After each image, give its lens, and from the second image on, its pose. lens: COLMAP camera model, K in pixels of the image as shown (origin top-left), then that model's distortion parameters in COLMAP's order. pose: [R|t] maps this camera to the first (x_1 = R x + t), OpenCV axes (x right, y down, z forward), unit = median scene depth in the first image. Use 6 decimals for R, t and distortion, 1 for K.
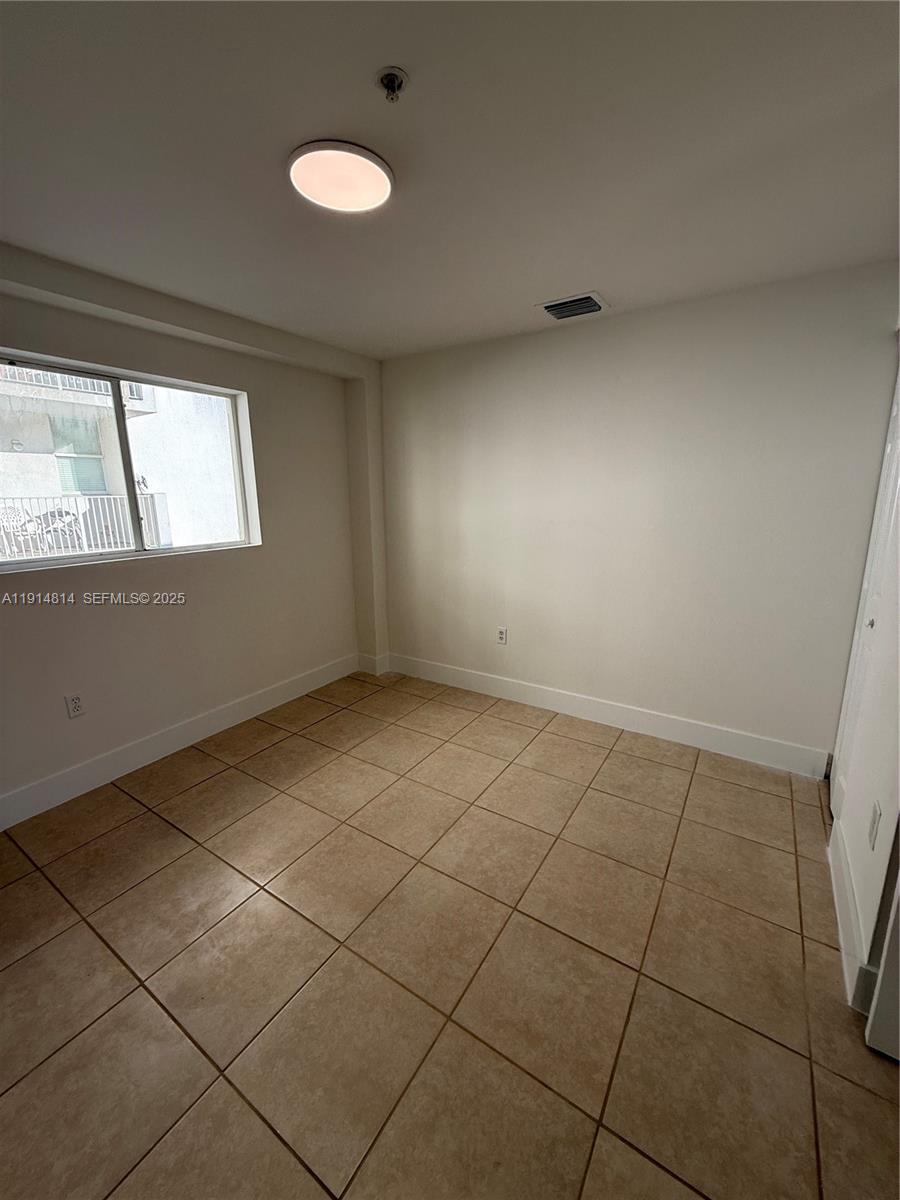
lens RADIAL K [[477.4, 0, 449.6], [0, 477.4, 597.3], [0, 0, 1]] dist [-0.002030, 0.000397]
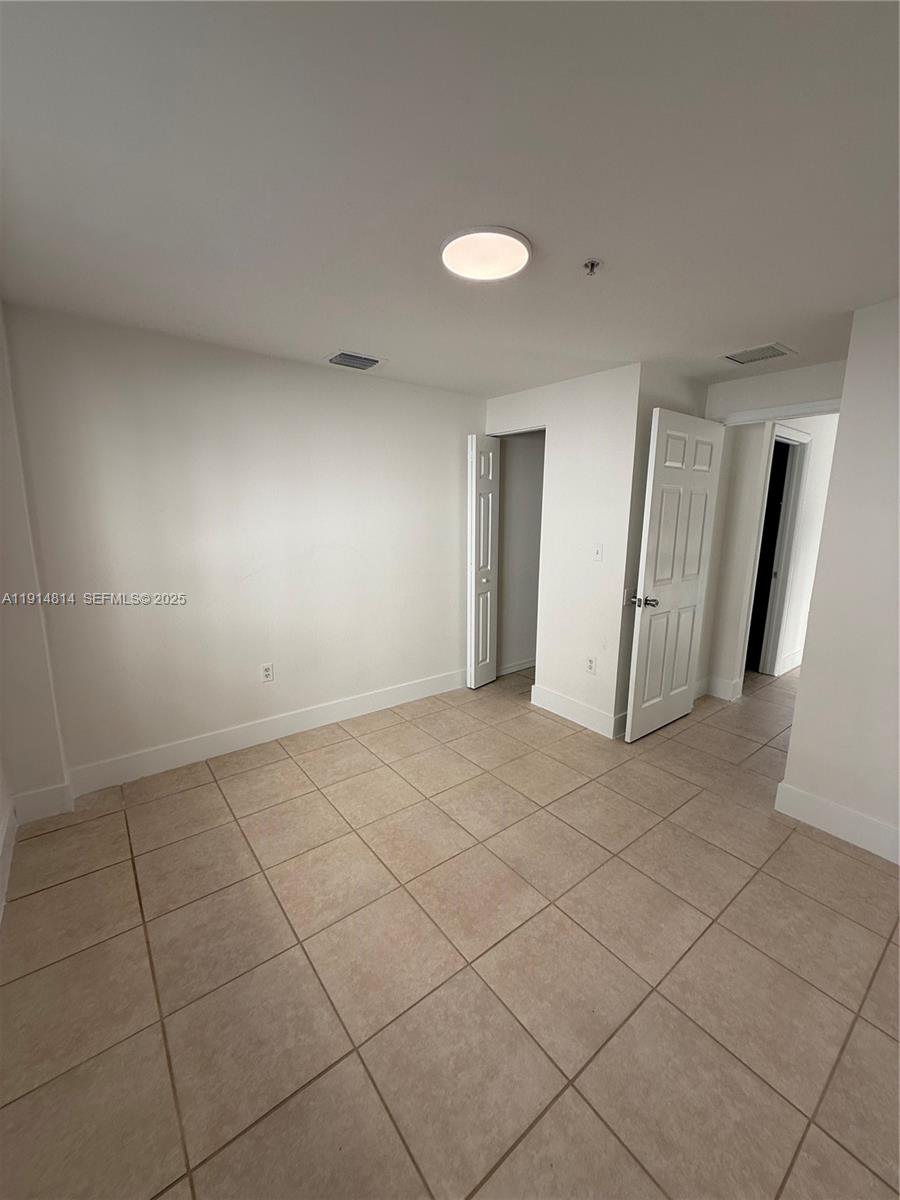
lens RADIAL K [[477.4, 0, 450.0], [0, 477.4, 598.4], [0, 0, 1]] dist [-0.002030, 0.000397]
pose [[0.325128, -0.164992, 0.931166, -0.884454], [0.192895, 0.975531, 0.105502, -0.127799], [-0.925788, 0.145315, 0.348999, 0.488043]]
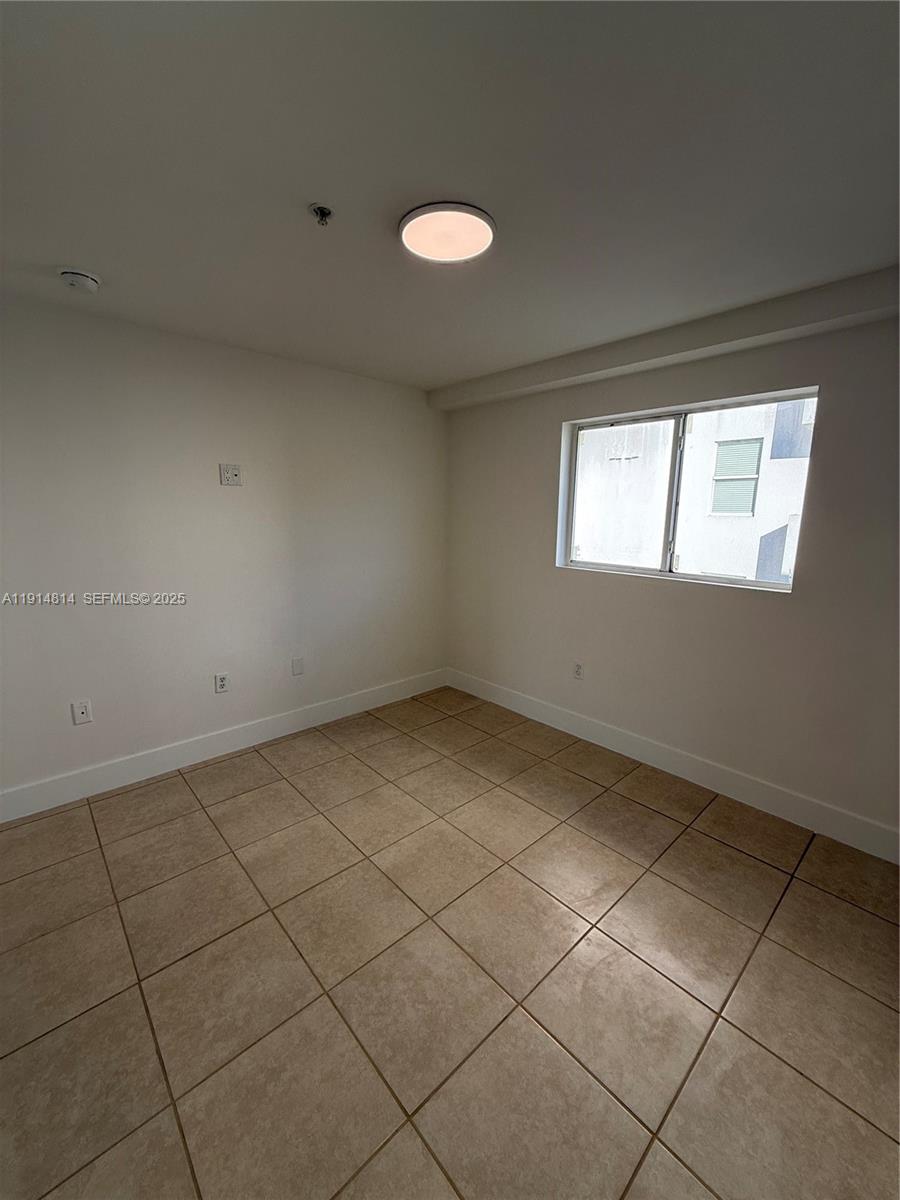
lens RADIAL K [[477.4, 0, 451.3], [0, 477.4, 600.9], [0, 0, 1]] dist [-0.002030, 0.000397]
pose [[-0.246549, 0.187583, -0.950803, 0.574301], [-0.223200, 0.943724, 0.244063, -0.216375], [0.943078, 0.272393, -0.190806, 0.876322]]
